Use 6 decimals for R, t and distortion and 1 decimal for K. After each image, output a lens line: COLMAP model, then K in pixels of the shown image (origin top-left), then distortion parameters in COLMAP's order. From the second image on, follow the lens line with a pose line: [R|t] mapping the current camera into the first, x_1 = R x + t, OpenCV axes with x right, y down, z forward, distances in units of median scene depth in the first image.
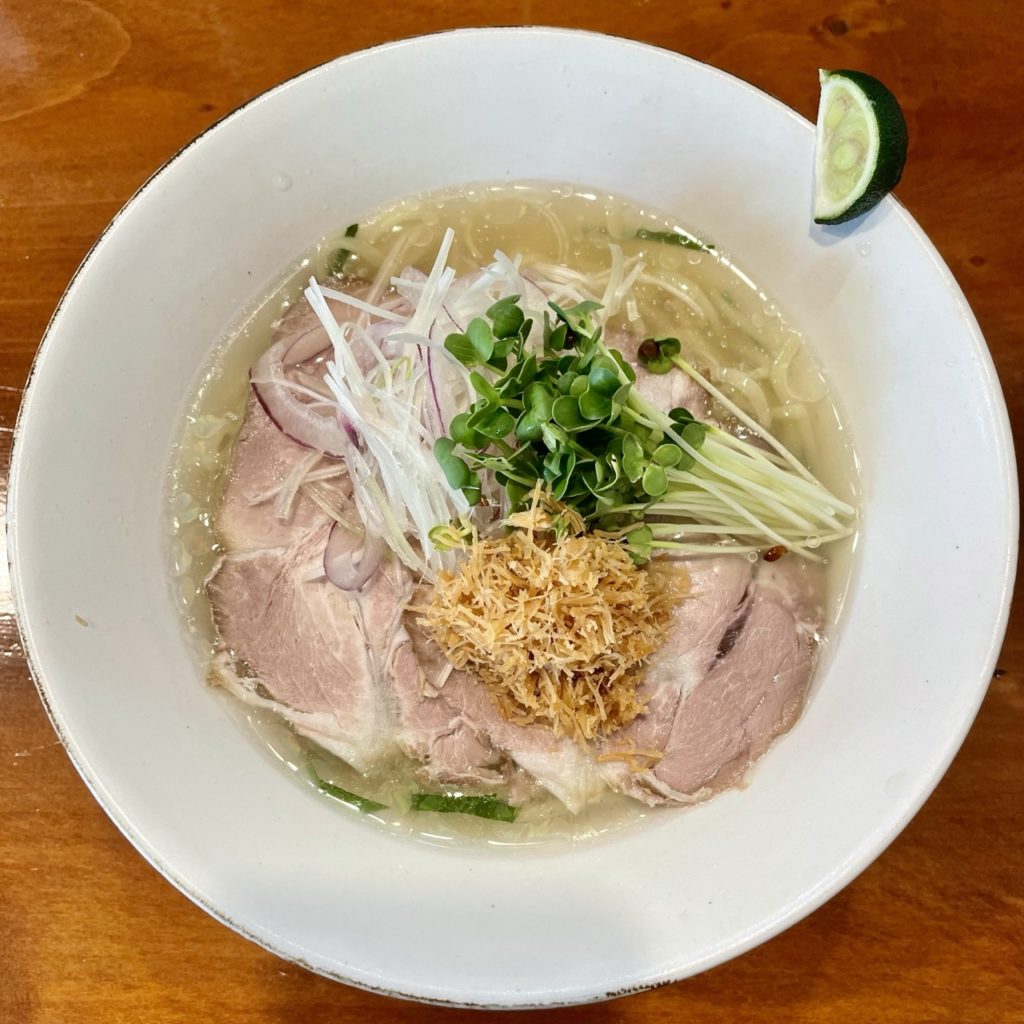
lens RADIAL K [[1033.6, 0, 513.9], [0, 1033.6, 514.5], [0, 0, 1]] dist [0.014209, 0.000000]
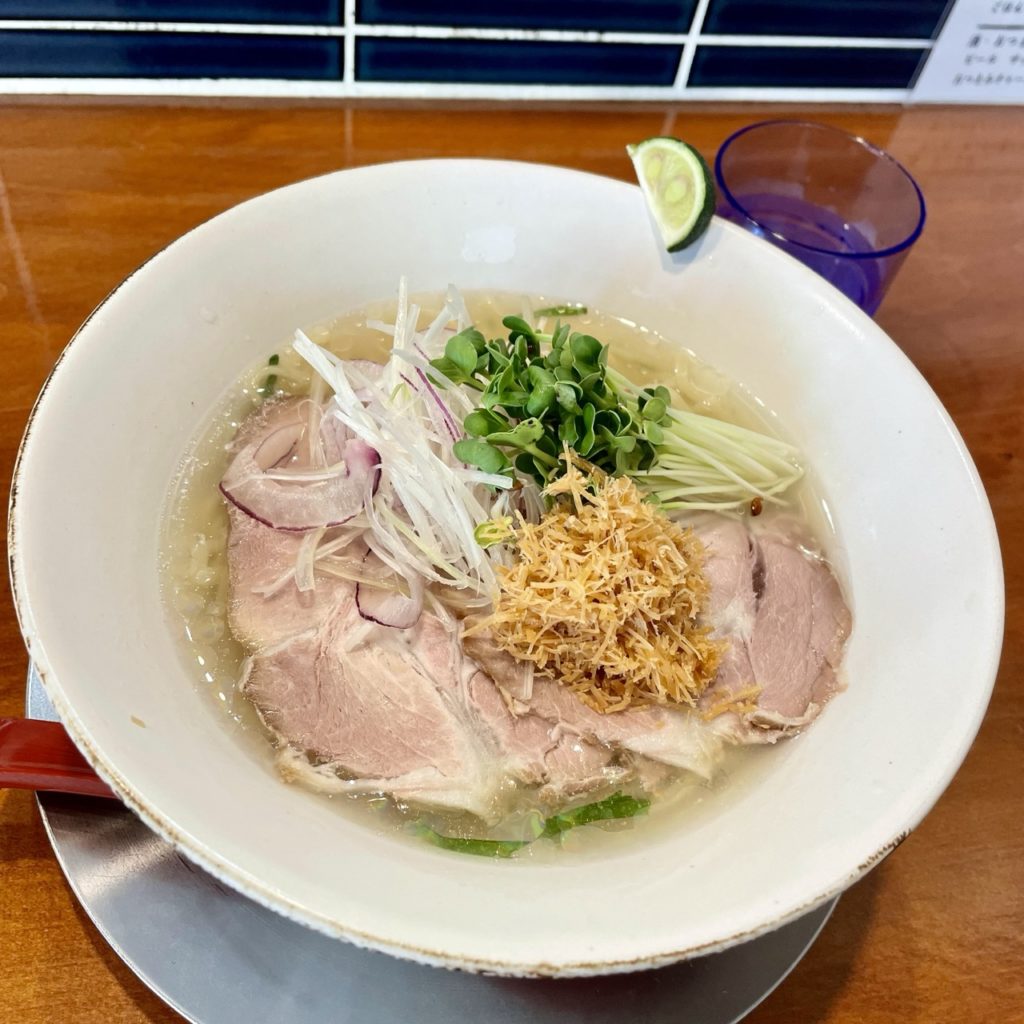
lens RADIAL K [[1033.6, 0, 514.8], [0, 1033.6, 511.6], [0, 0, 1]] dist [0.014209, 0.000000]
pose [[0.911221, -0.249418, 0.327821, -0.346210], [0.359405, 0.870246, -0.336897, 0.328007], [-0.201256, 0.424808, 0.882629, 0.100528]]
